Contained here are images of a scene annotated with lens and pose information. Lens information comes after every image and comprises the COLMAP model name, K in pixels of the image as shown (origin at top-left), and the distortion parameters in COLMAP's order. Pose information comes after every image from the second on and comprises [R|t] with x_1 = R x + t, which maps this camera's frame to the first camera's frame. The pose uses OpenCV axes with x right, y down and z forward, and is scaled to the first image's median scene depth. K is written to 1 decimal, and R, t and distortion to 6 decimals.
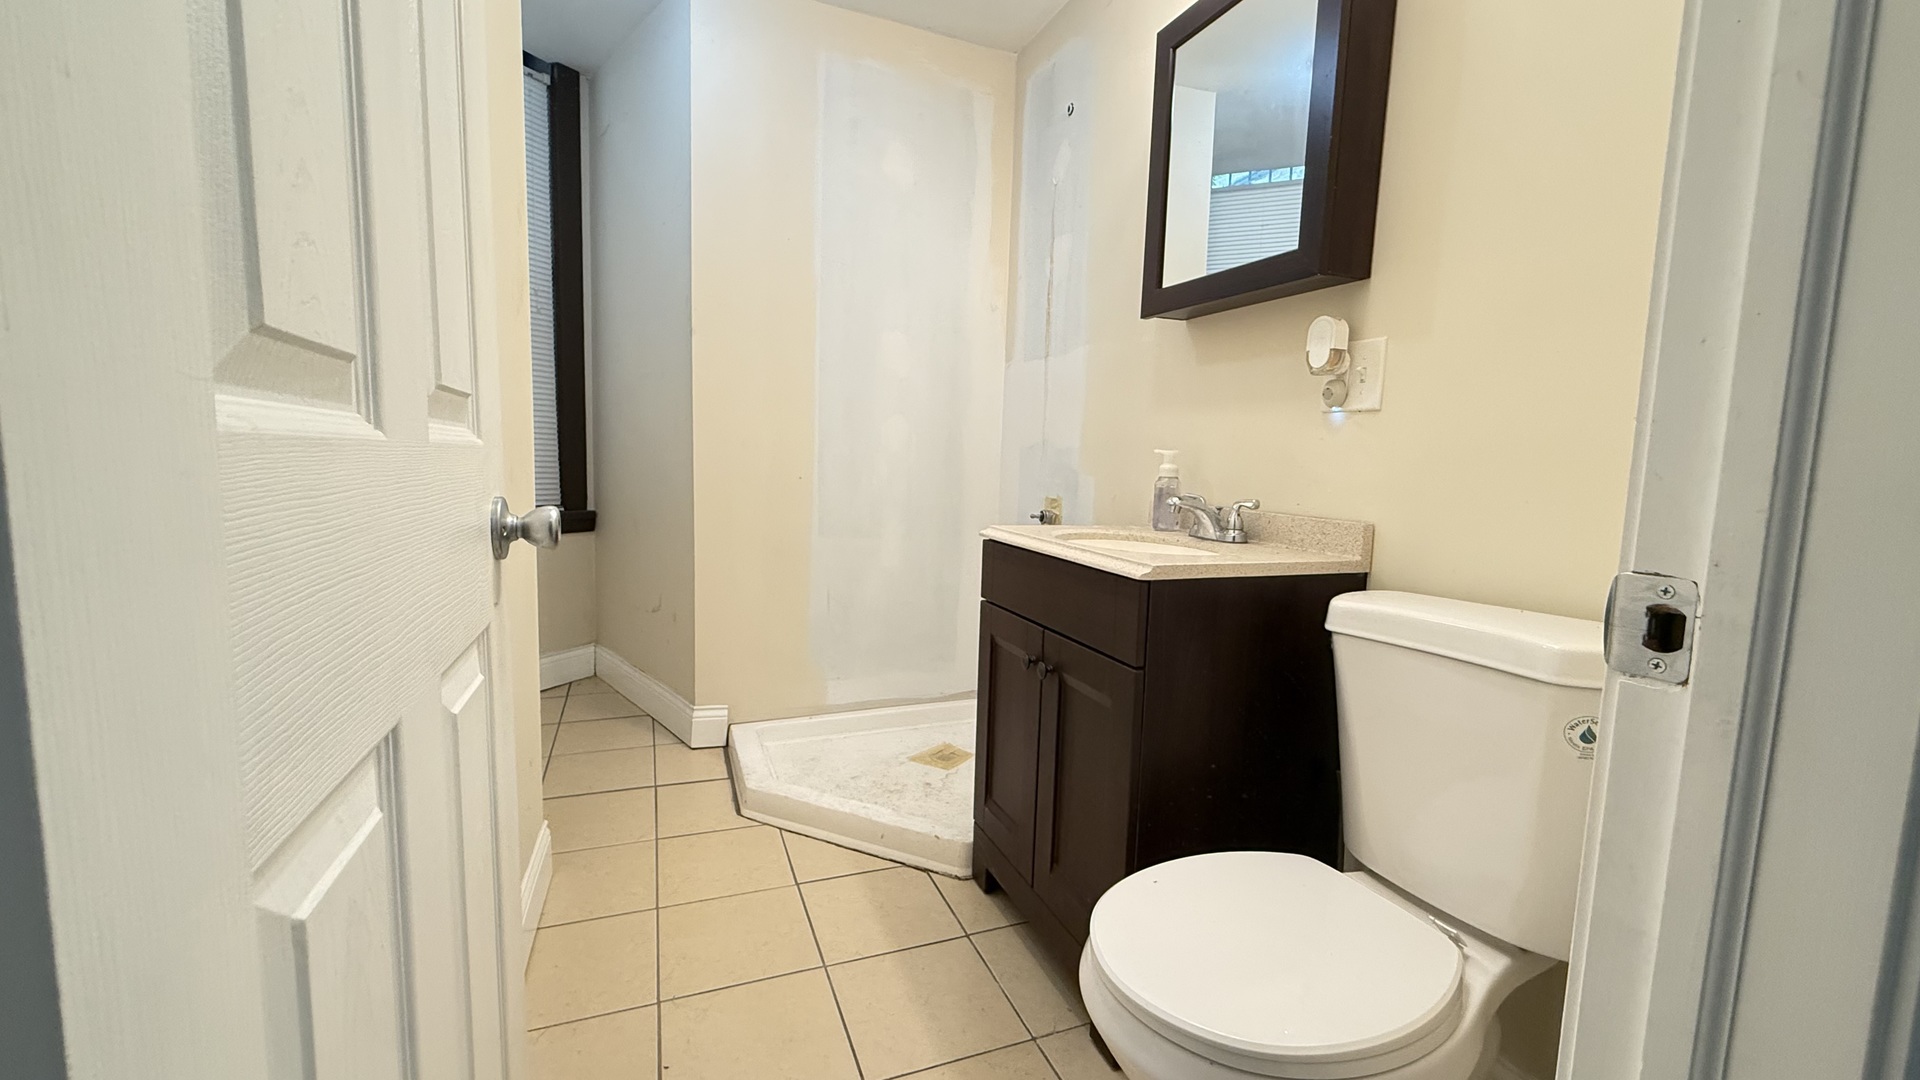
lens RADIAL K [[761.6, 0, 957.6], [0, 761.6, 542.9], [0, 0, 1]] dist [0.001183, 0.000254]
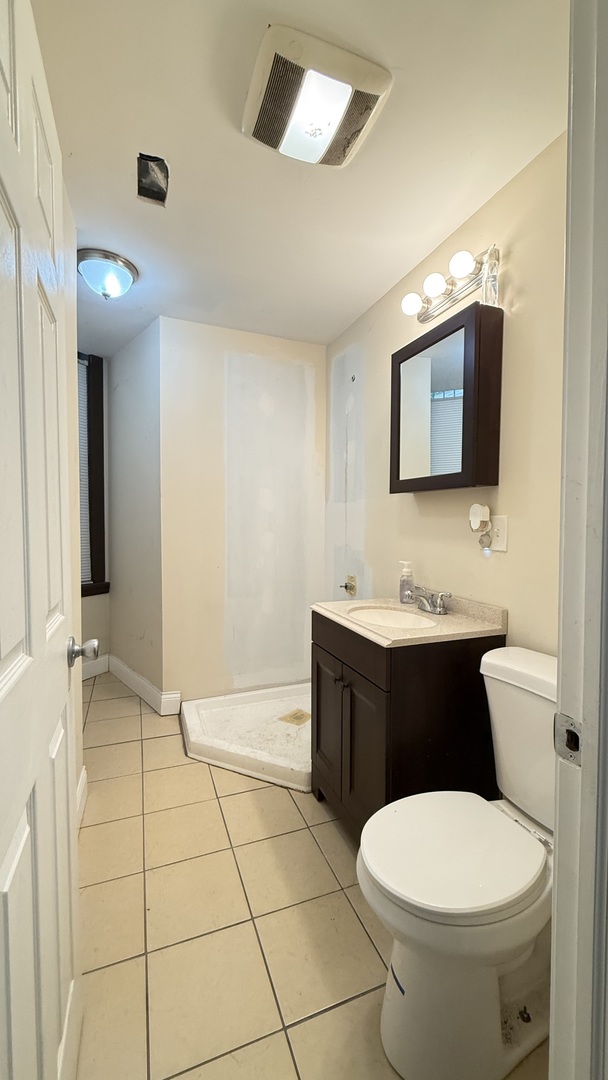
lens RADIAL K [[429.4, 0, 304.0], [0, 429.4, 540.0], [0, 0, 1]] dist [-0.001118, -0.000094]
pose [[0.999578, -0.026461, -0.011960, 0.031769], [0.025564, 0.997234, -0.069789, -0.106907], [0.013774, 0.069453, 0.997490, -0.093155]]
